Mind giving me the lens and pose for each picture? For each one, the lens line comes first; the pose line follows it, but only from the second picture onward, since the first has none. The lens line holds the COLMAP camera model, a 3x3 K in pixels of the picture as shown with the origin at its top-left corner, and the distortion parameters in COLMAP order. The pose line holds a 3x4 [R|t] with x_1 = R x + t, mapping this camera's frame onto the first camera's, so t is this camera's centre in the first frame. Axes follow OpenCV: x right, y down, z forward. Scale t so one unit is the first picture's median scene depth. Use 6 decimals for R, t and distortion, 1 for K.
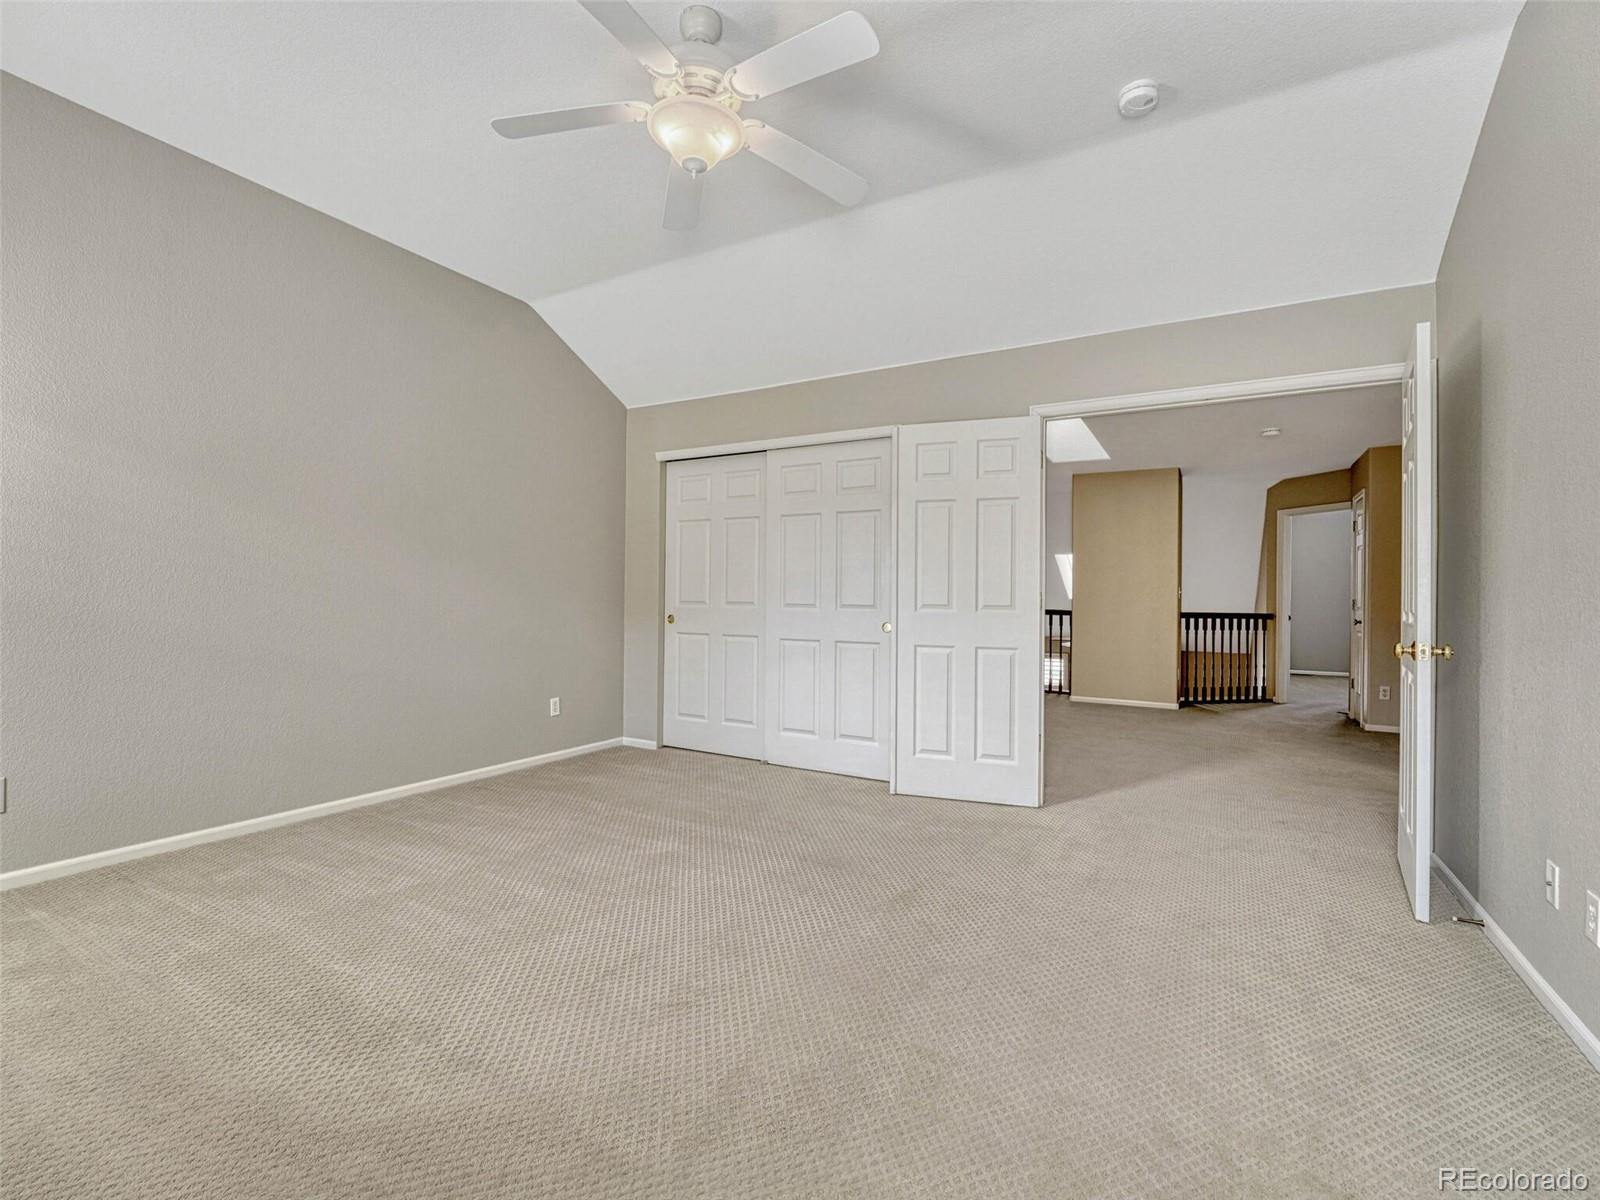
lens RADIAL K [[725.7, 0, 808.0], [0, 725.7, 592.5], [0, 0, 1]] dist [0.000318, 0.000247]
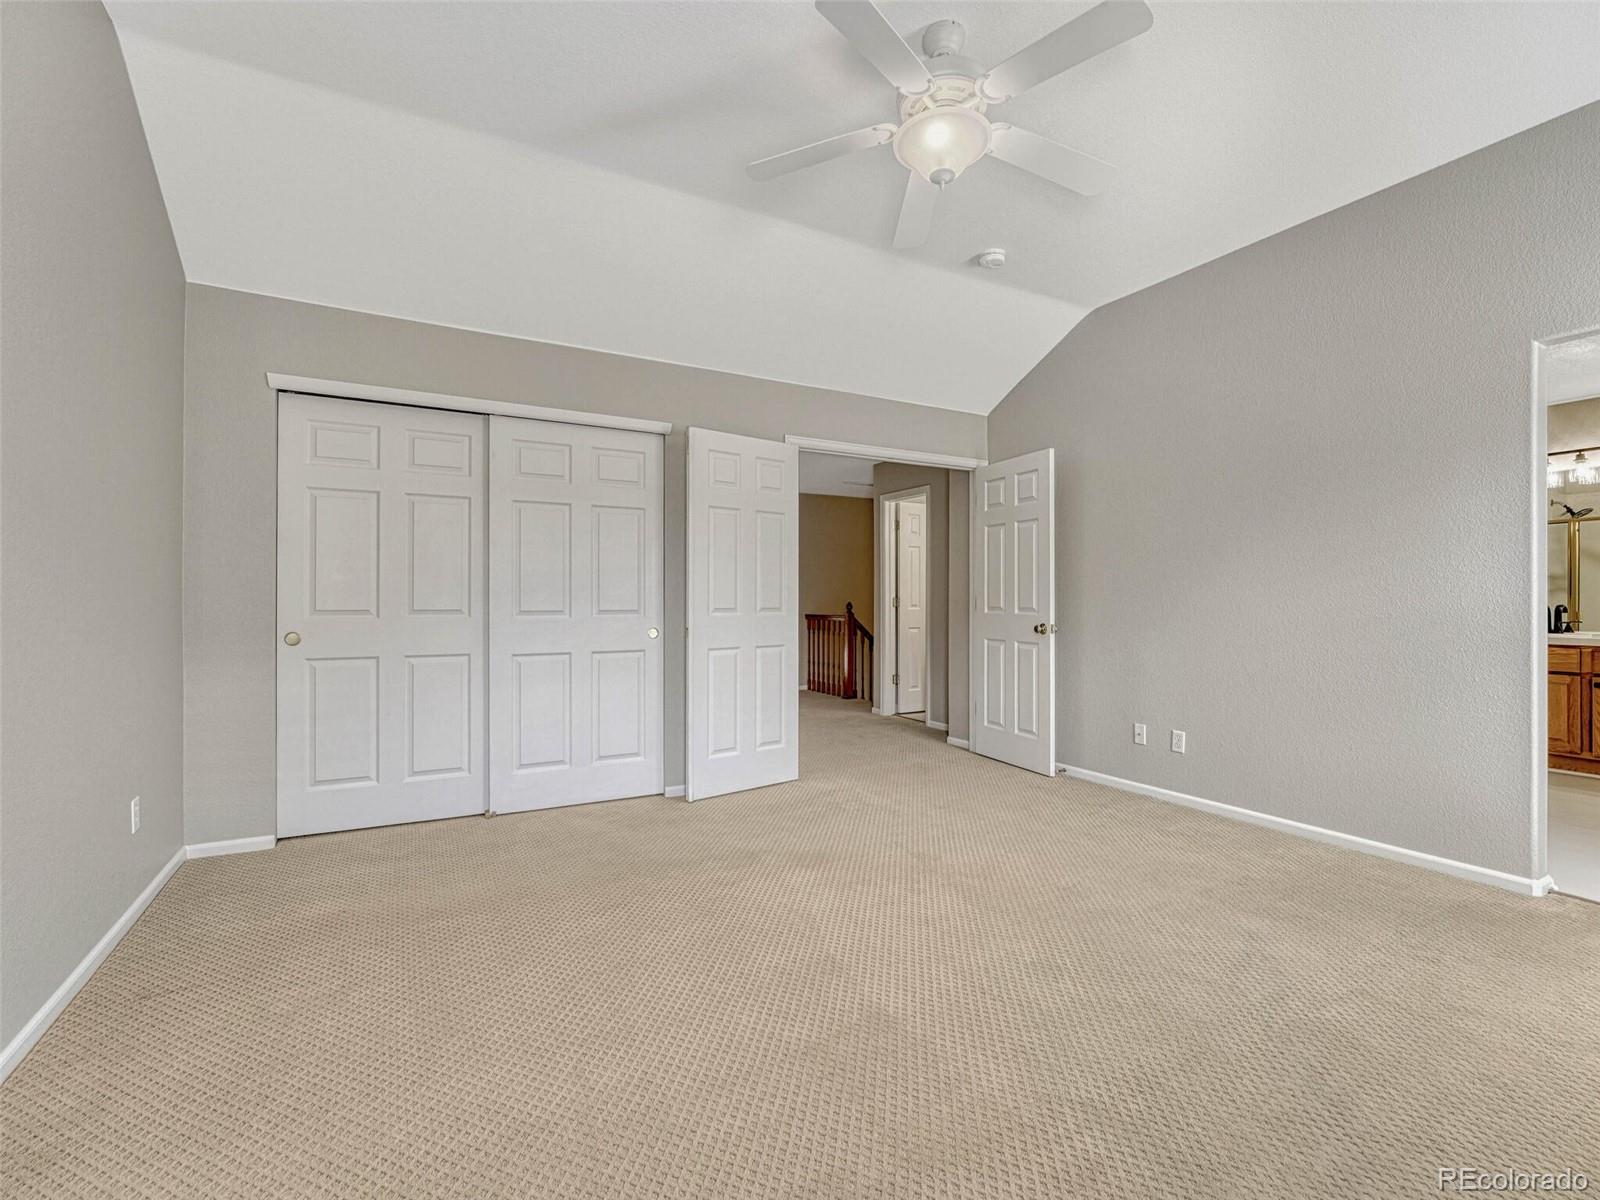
lens RADIAL K [[725.7, 0, 799.9], [0, 725.7, 598.0], [0, 0, 1]] dist [0.000318, 0.000247]
pose [[0.523933, -0.008412, 0.851718, -0.578391], [-0.001347, 0.999942, 0.010705, -0.008333], [-0.851758, -0.006756, 0.523891, 0.325377]]
